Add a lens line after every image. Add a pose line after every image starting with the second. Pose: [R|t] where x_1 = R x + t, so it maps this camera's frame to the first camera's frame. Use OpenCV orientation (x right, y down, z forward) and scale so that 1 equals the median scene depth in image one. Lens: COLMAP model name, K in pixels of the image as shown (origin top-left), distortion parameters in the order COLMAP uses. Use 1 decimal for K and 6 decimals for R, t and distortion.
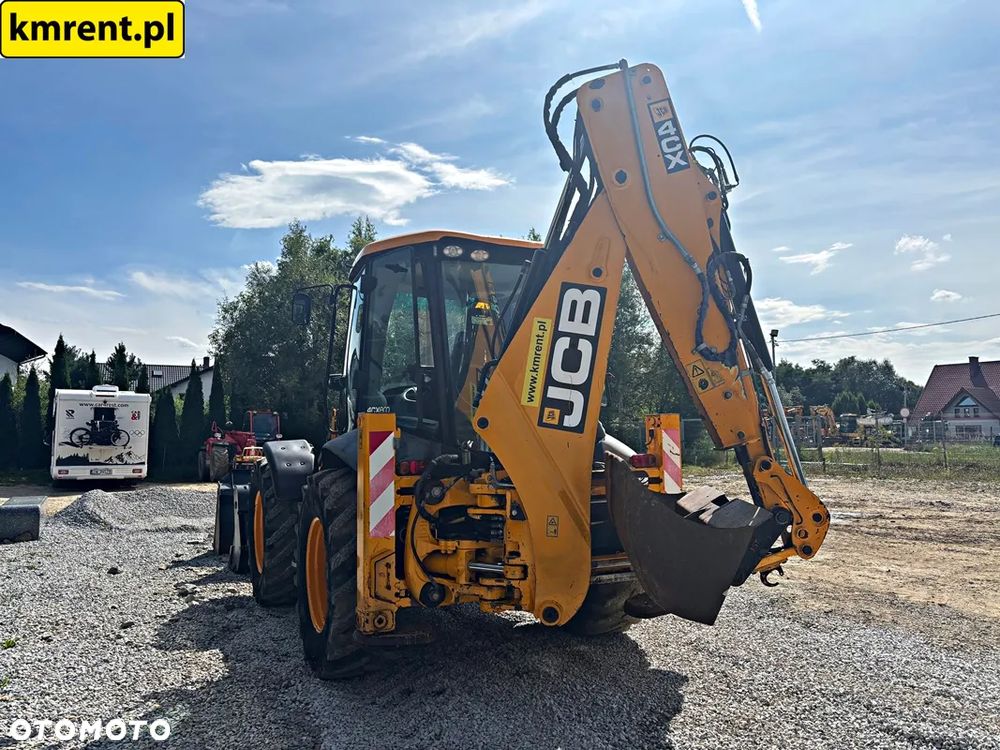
lens RADIAL K [[761.1, 0, 503.8], [0, 761.1, 367.3], [0, 0, 1]] dist [0.038086, -0.043867]
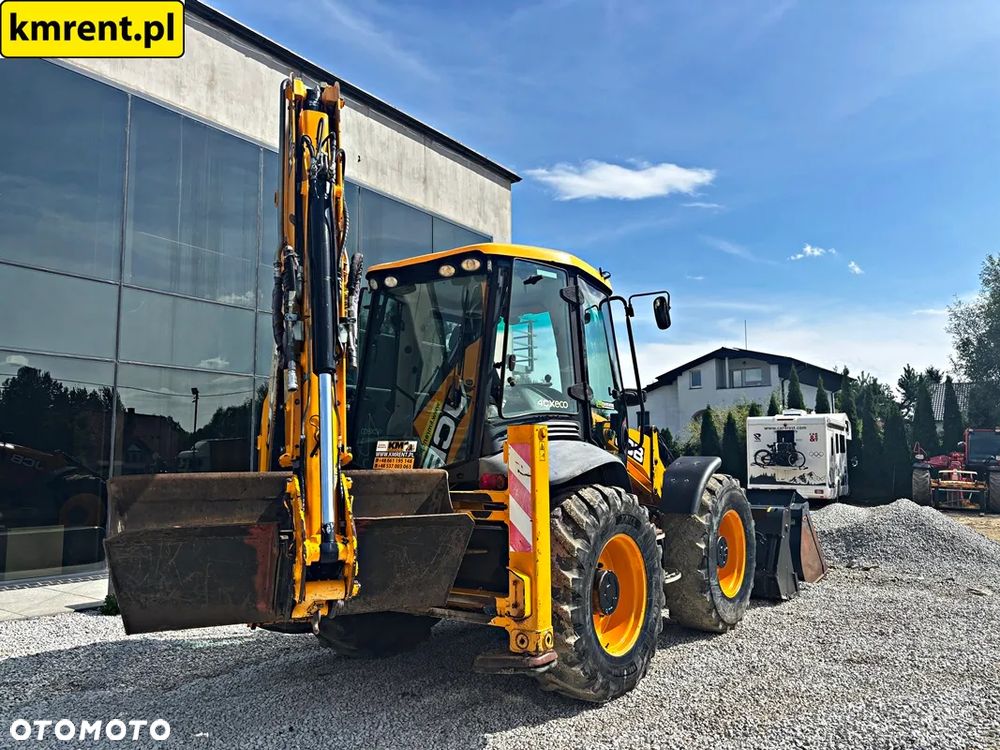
lens RADIAL K [[761.1, 0, 503.8], [0, 761.1, 367.3], [0, 0, 1]] dist [0.038086, -0.043867]
pose [[0.472989, -0.104081, -0.874899, 1.128131], [0.078444, 0.994029, -0.075845, 0.074576], [0.877569, -0.032757, 0.478329, 0.744253]]
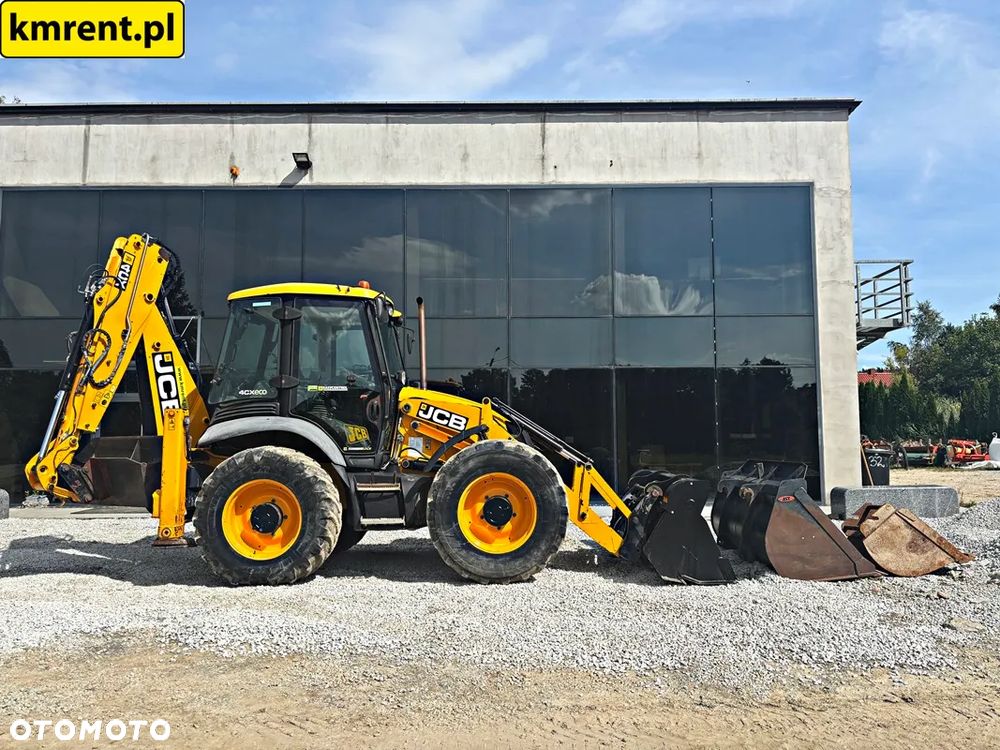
lens RADIAL K [[755.8, 0, 502.4], [0, 755.8, 370.3], [0, 0, 1]] dist [0.037541, -0.034438]
pose [[-0.454631, -0.073265, -0.887661, 1.432391], [0.085096, 0.988479, -0.125170, 0.265368], [0.886606, -0.132442, -0.443159, 2.649174]]
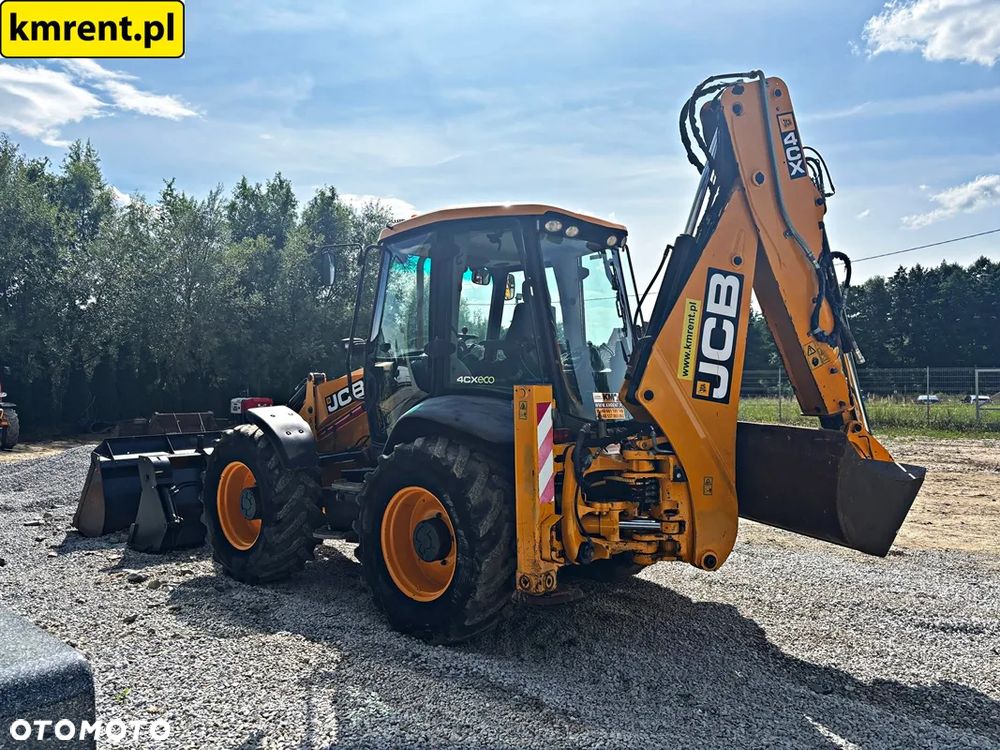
lens RADIAL K [[762.7, 0, 489.7], [0, 762.7, 376.1], [0, 0, 1]] dist [0.013999, -0.009737]
pose [[0.929129, 0.004242, 0.369730, -0.616561], [-0.030486, 0.997409, 0.065168, -0.016977], [-0.368496, -0.071821, 0.926851, 0.073475]]
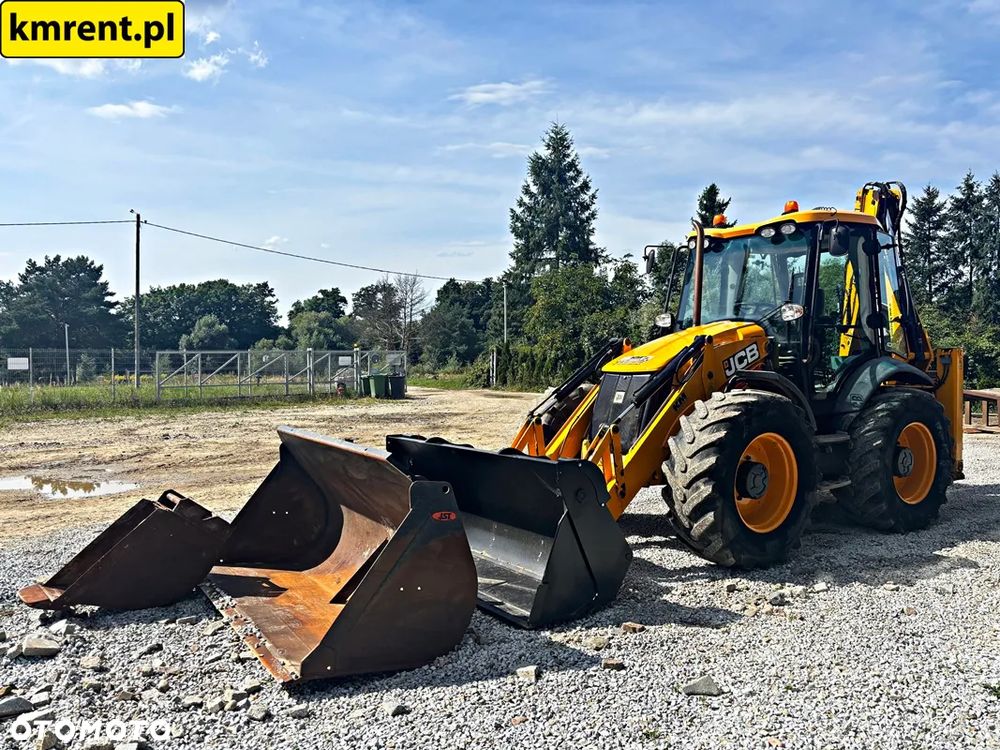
lens RADIAL K [[755.8, 0, 495.2], [0, 755.8, 382.0], [0, 0, 1]] dist [0.052925, -0.056356]
pose [[-0.141309, -0.019262, 0.989778, -1.746867], [-0.072543, 0.997324, 0.009052, 0.198304], [-0.987304, -0.070522, -0.142328, 2.292301]]
